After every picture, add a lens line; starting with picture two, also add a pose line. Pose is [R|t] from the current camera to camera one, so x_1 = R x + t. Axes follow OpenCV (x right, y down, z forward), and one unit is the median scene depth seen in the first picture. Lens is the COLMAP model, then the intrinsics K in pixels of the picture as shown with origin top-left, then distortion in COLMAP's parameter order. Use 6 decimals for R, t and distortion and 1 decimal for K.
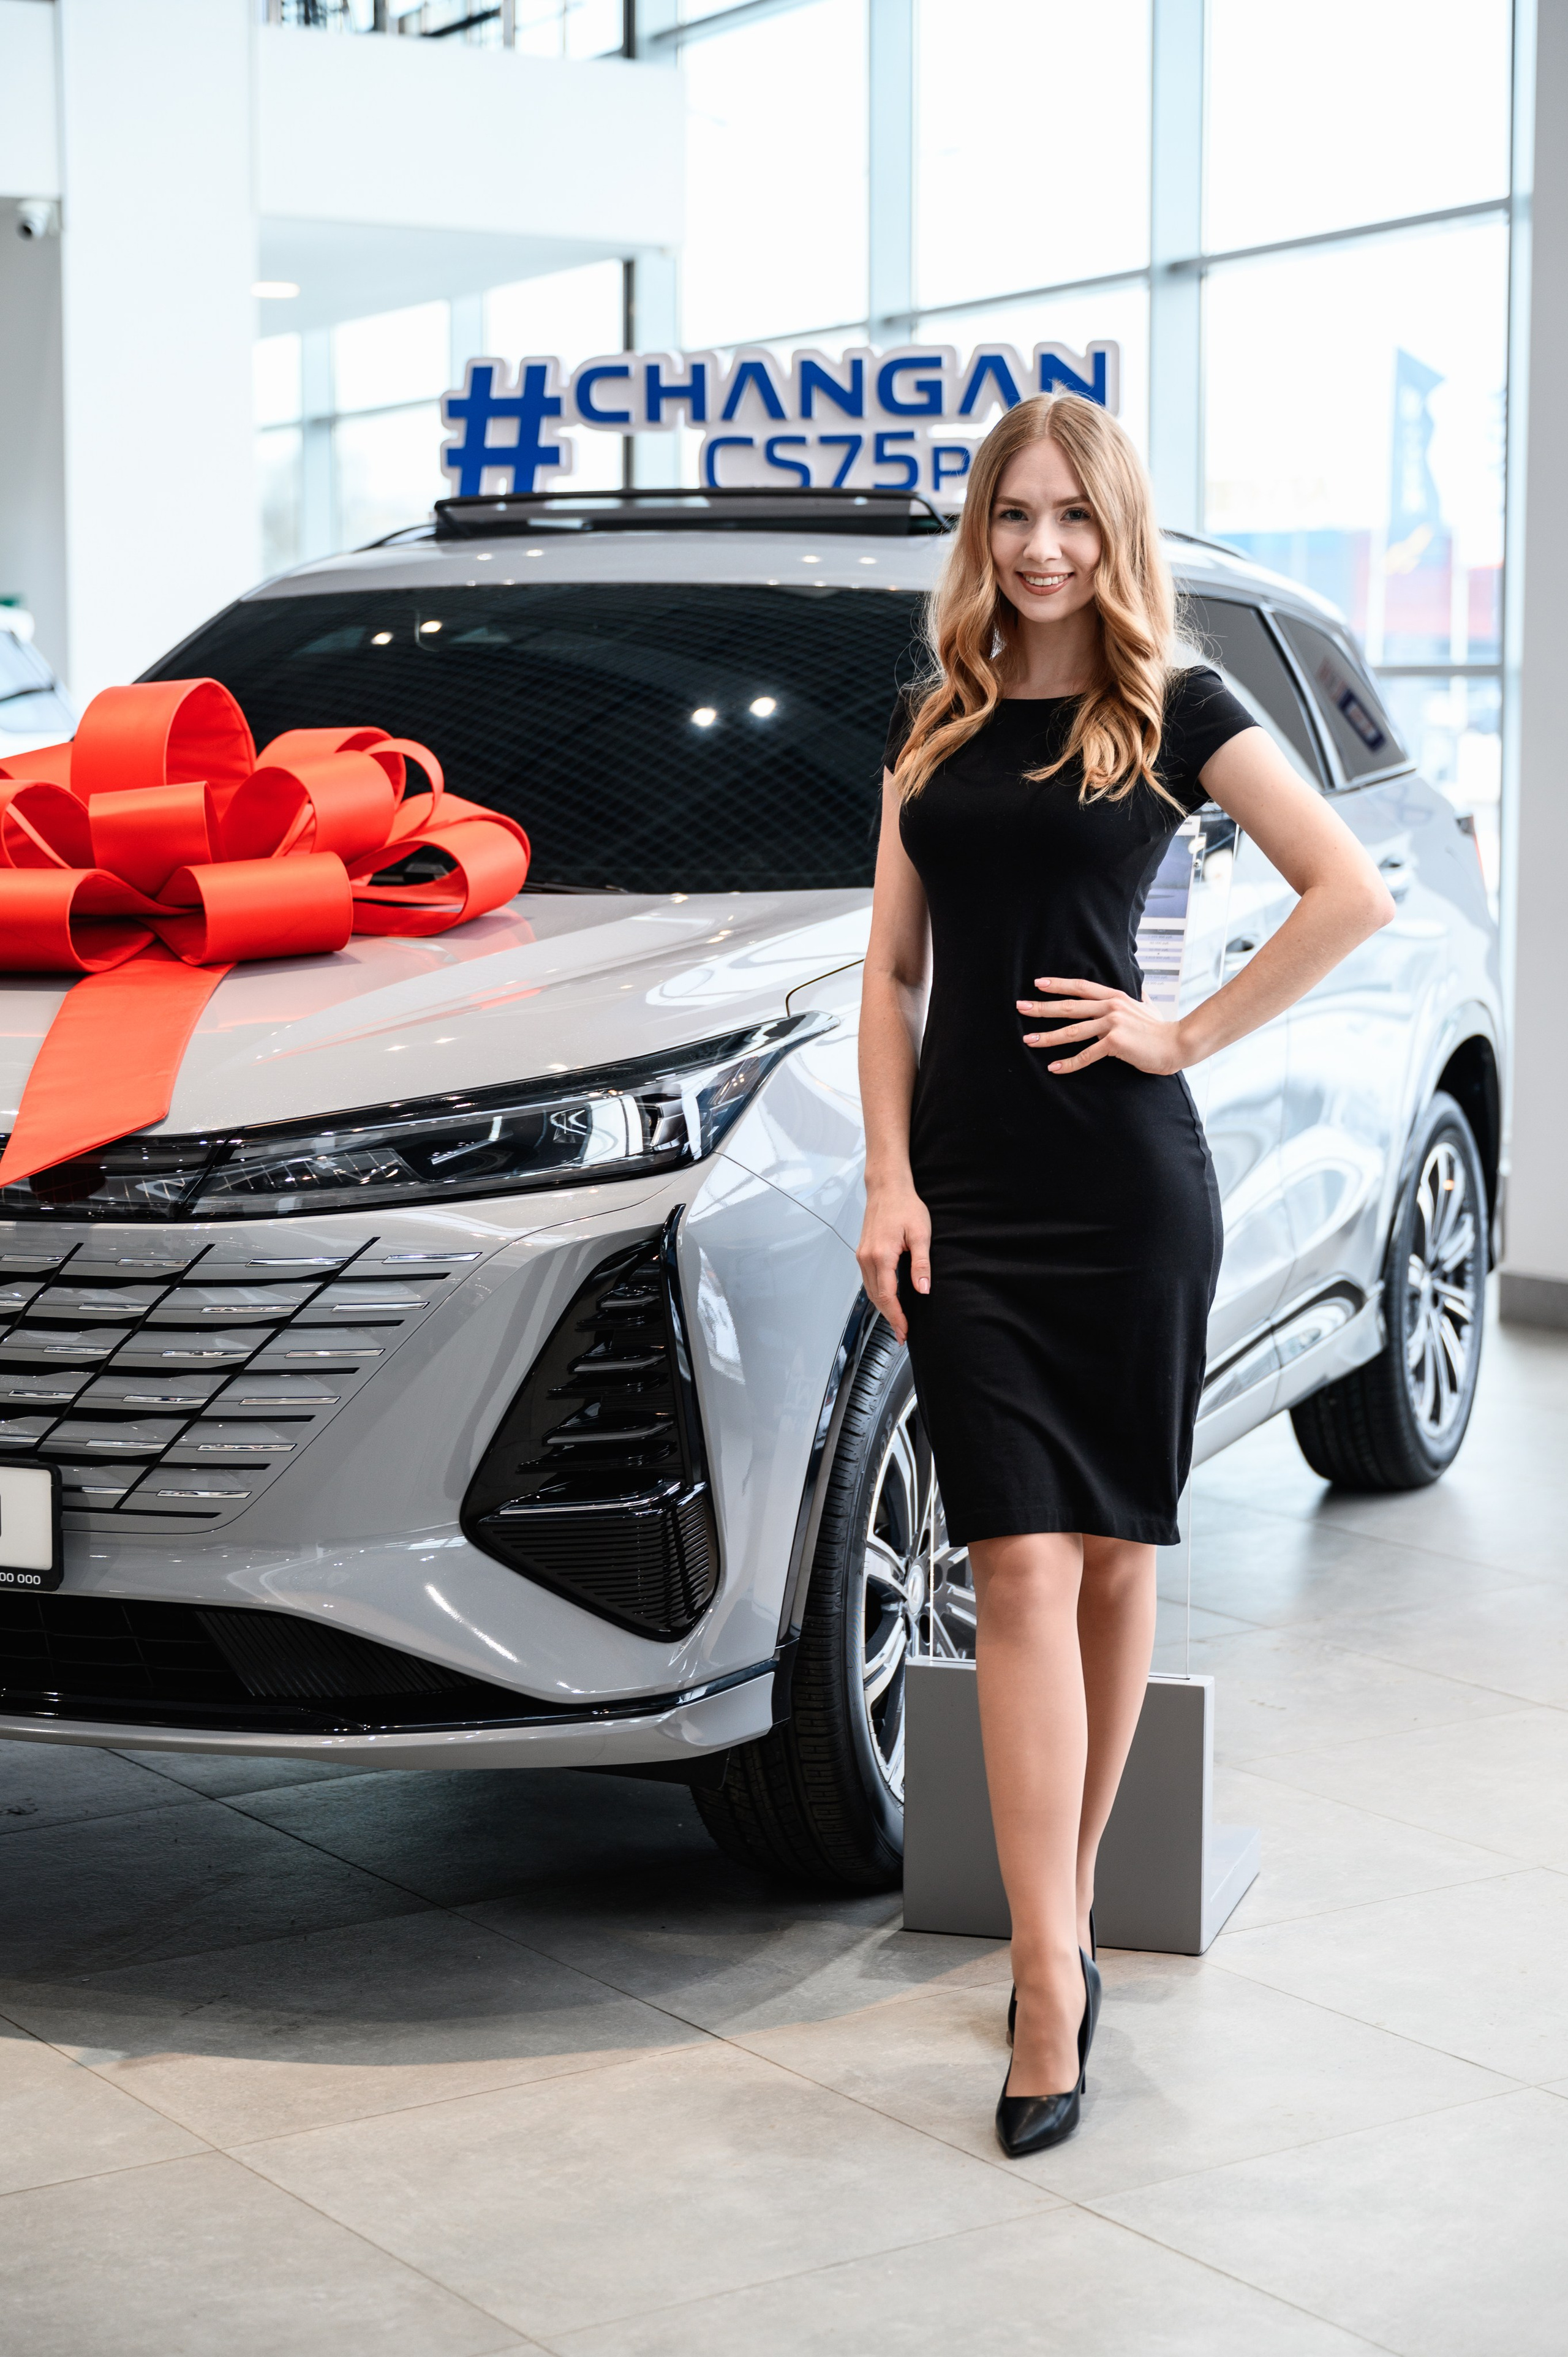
lens RADIAL K [[4269.4, 0, 787.1], [0, 4269.4, 1087.3], [0, 0, 1]] dist [-0.005135, -0.165426]
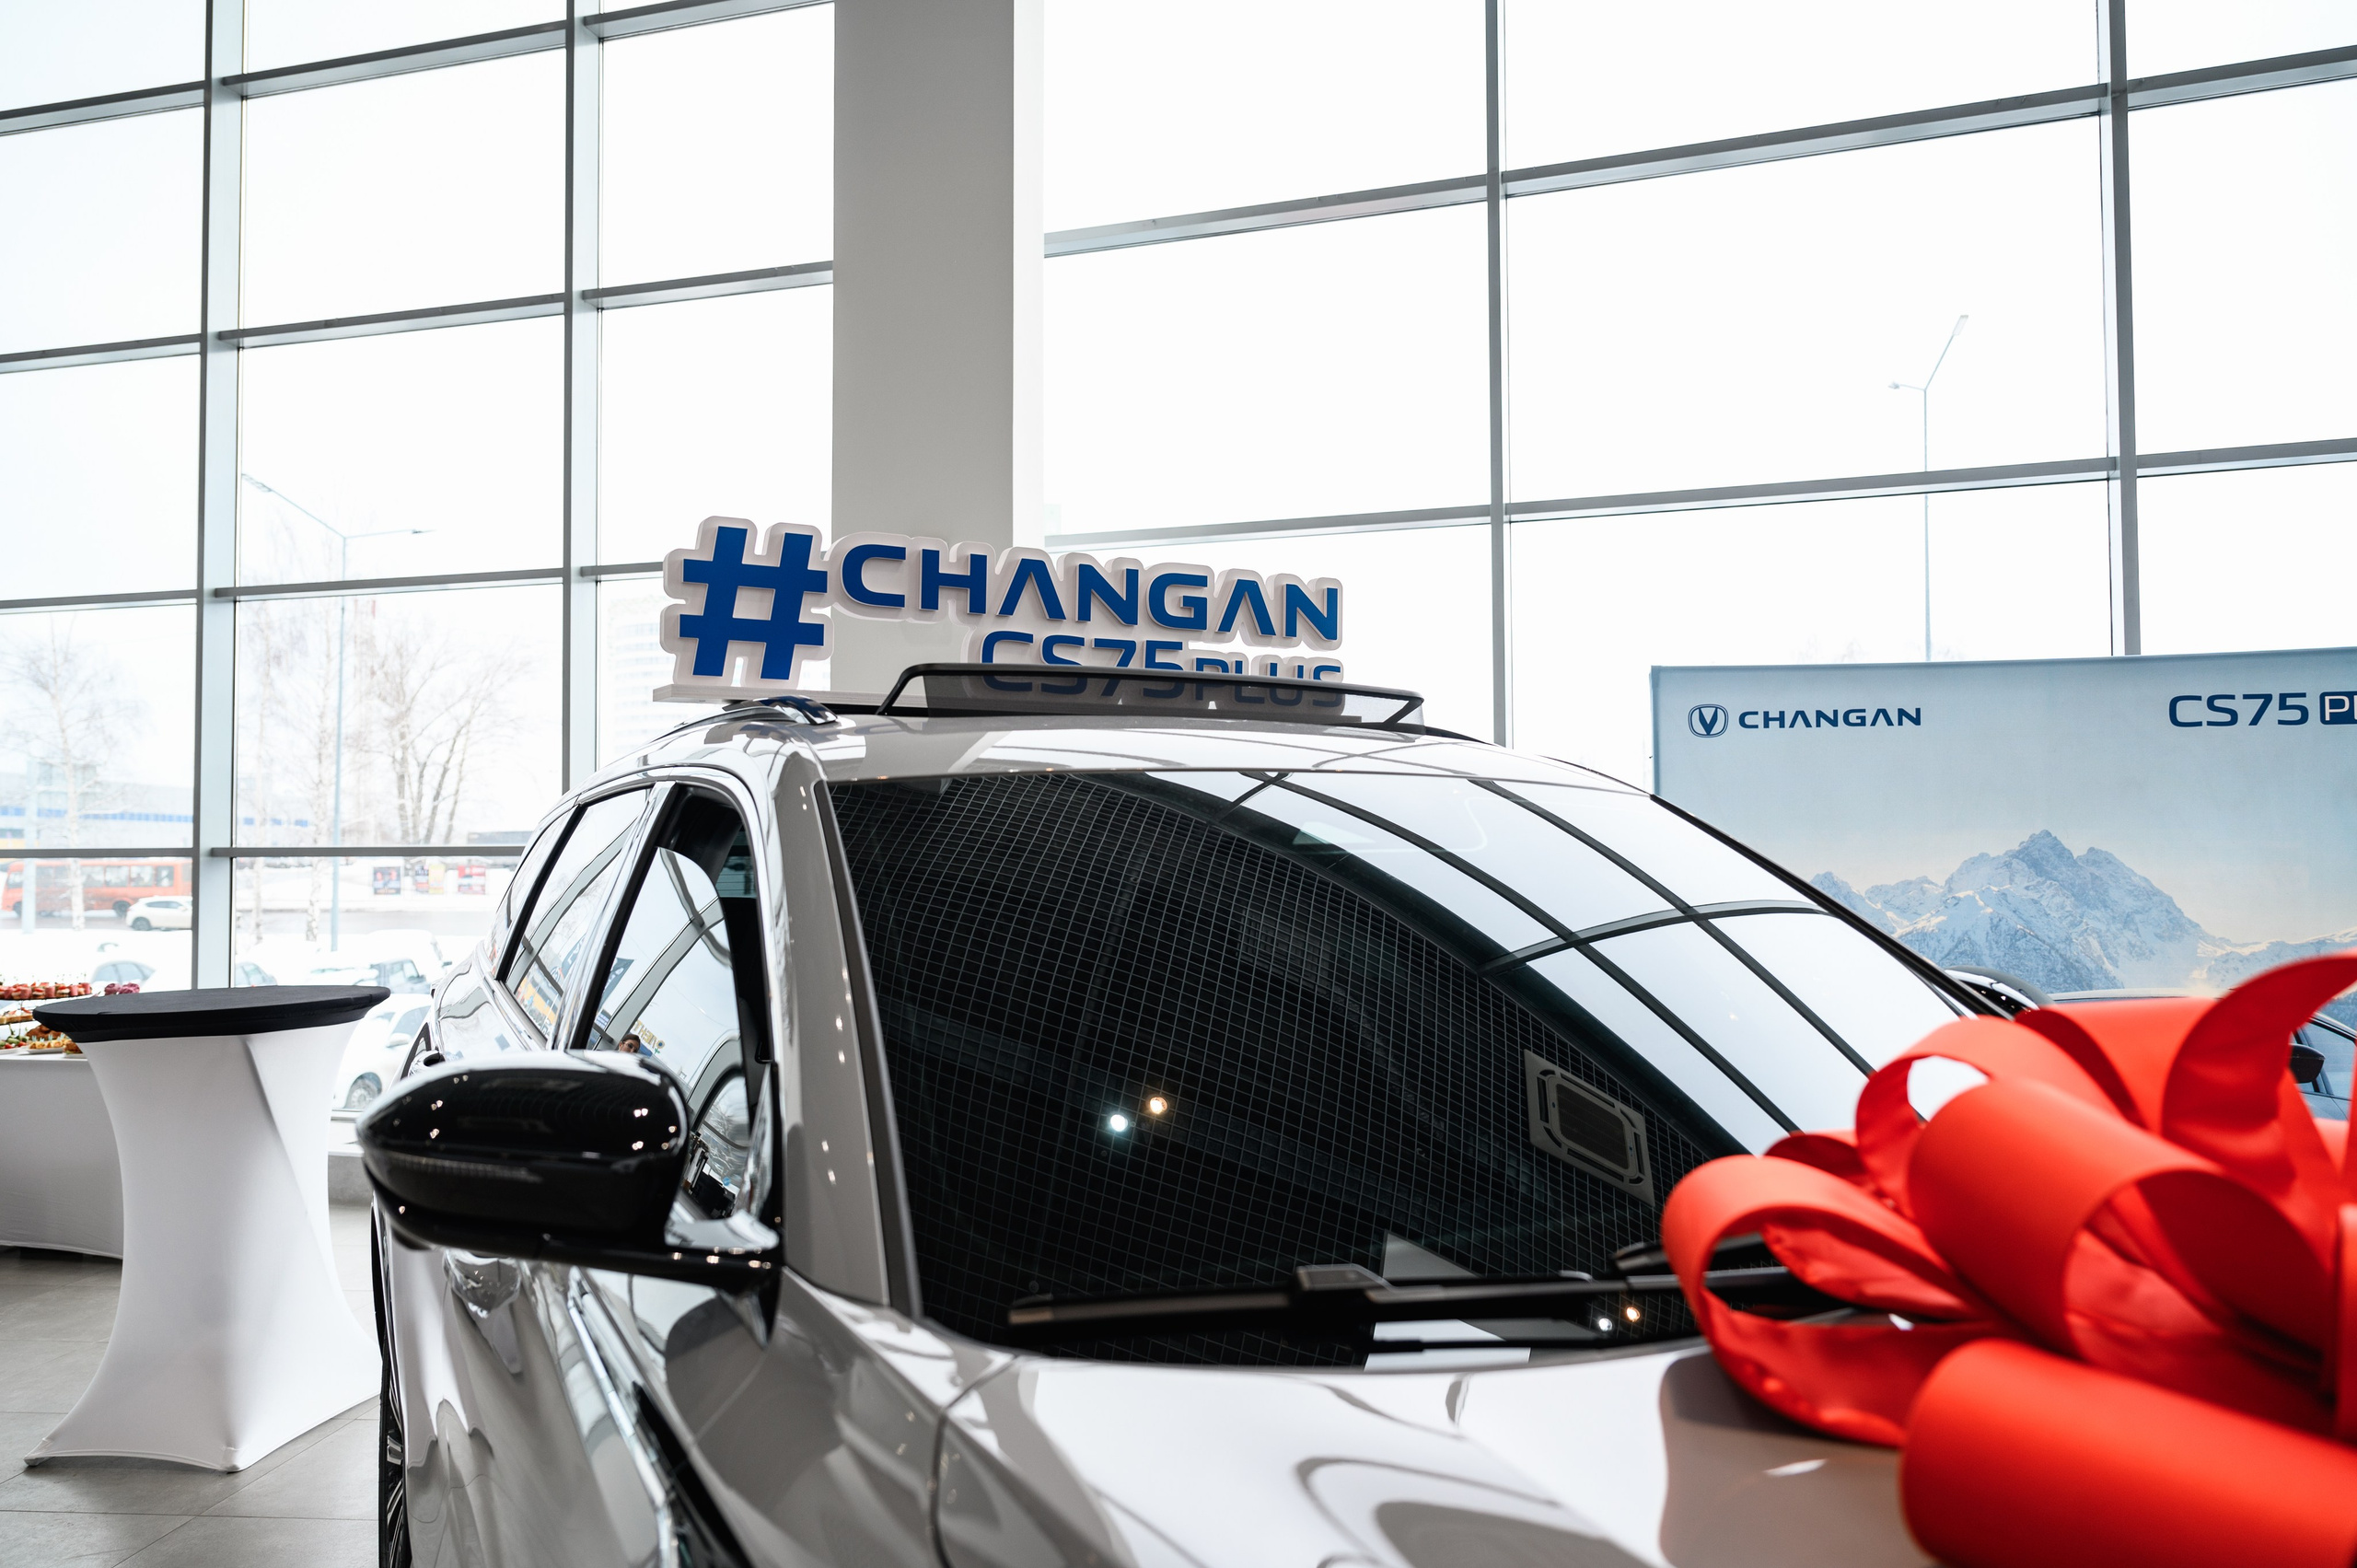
lens RADIAL K [[1587.7, 0, 1178.5], [0, 1587.7, 784.0], [0, 0, 1]] dist [0.001729, 0.001861]
pose [[0.625604, 0.027994, 0.779639, -0.274489], [0.077126, 0.992241, -0.097516, -0.079240], [-0.776319, 0.121137, 0.618590, 0.750254]]
